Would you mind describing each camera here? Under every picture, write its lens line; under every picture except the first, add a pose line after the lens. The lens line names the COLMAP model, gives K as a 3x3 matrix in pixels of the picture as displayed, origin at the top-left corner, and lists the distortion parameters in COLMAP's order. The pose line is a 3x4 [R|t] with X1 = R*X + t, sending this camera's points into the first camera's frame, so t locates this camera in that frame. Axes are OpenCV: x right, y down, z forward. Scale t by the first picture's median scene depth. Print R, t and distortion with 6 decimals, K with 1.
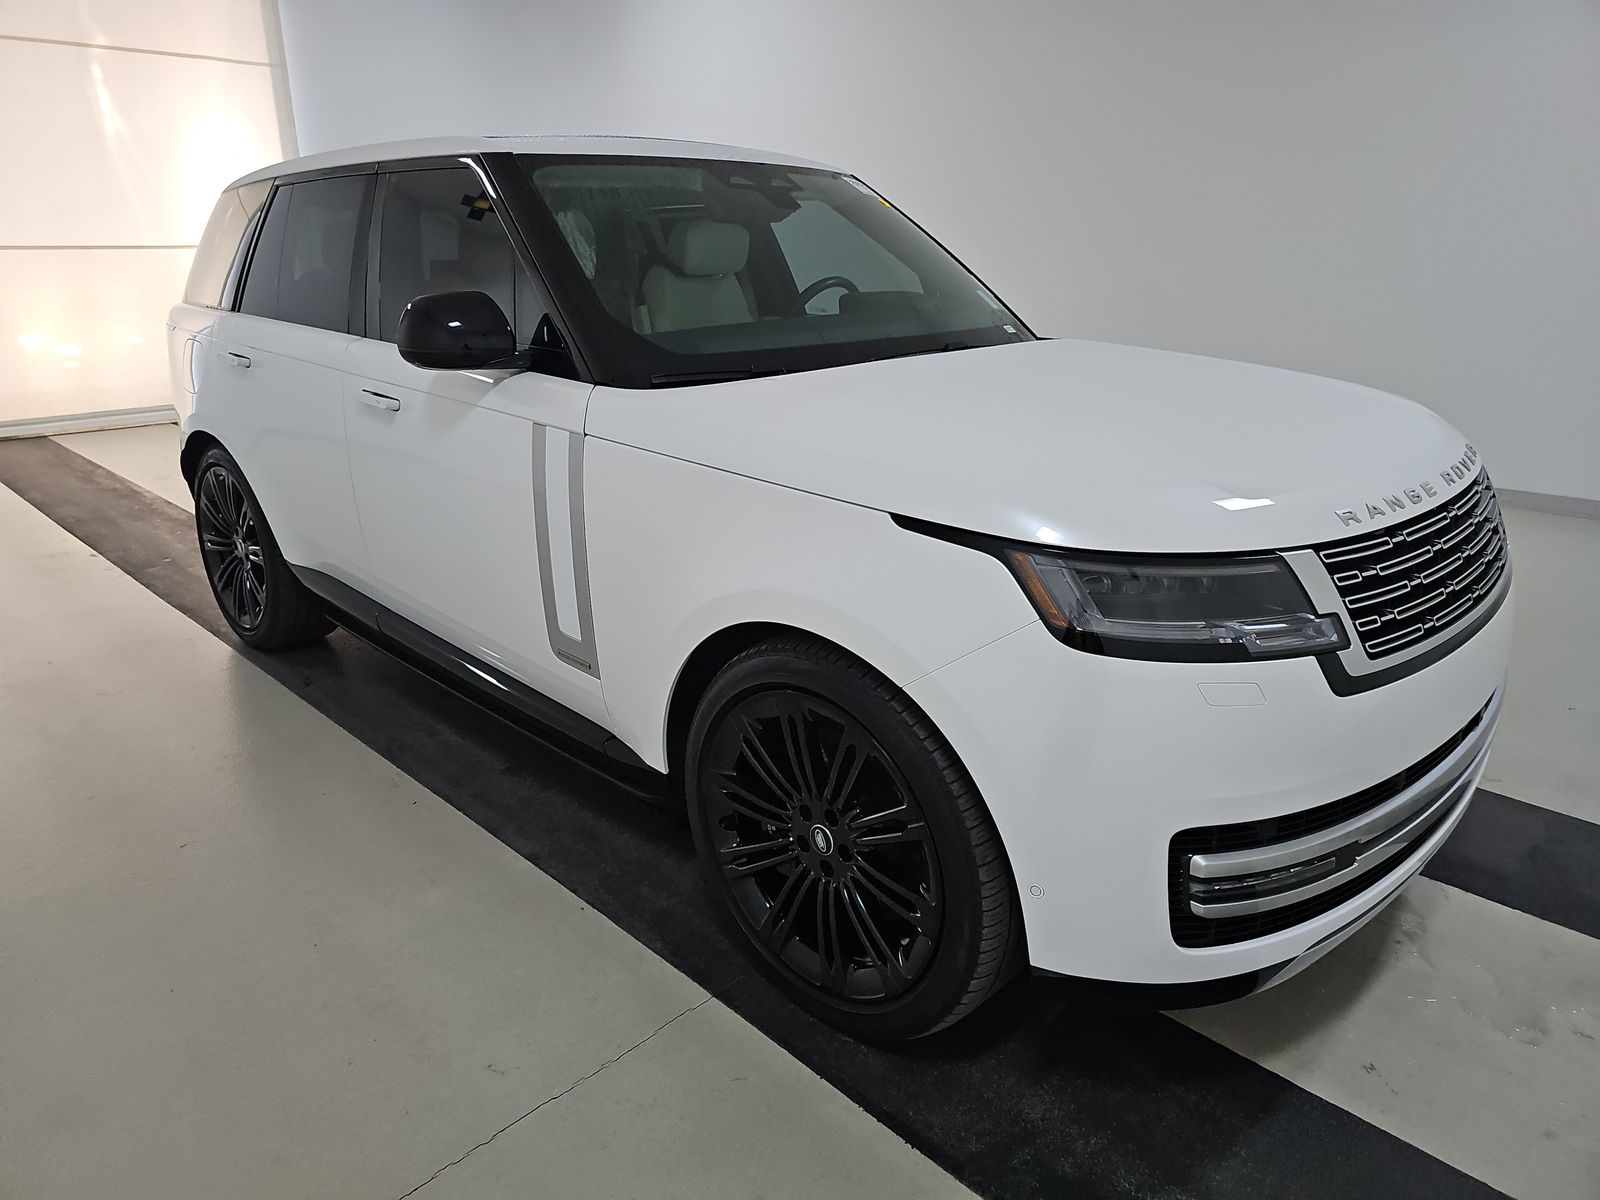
lens RADIAL K [[1069.5, 0, 800.0], [0, 1069.5, 600.0], [0, 0, 1]] dist [0.004063, 0.000009]
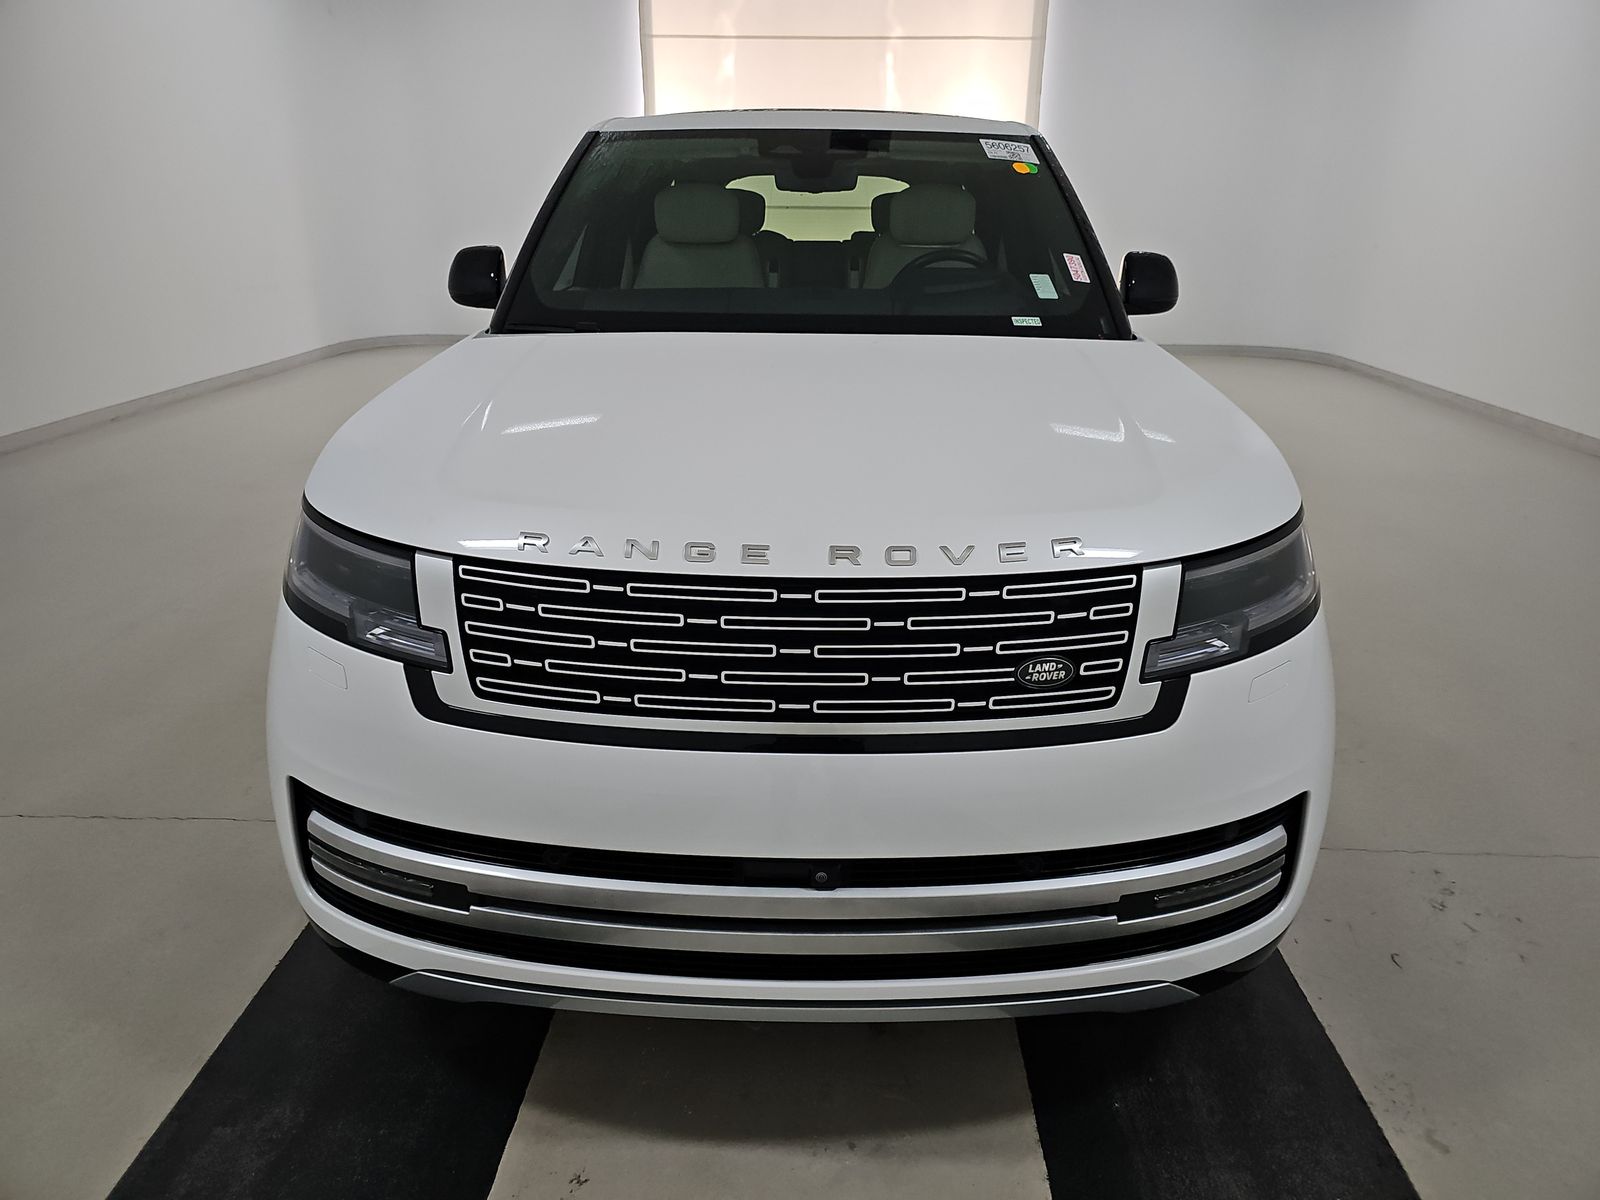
lens RADIAL K [[1074.1, 0, 813.1], [0, 1074.1, 598.1], [0, 0, 1]] dist [0.001906, -0.001500]
pose [[0.665215, 0.269852, -0.696182, 1.059294], [-0.246846, 0.959459, 0.136037, -0.172535], [0.704668, 0.081355, 0.704858, 0.445102]]
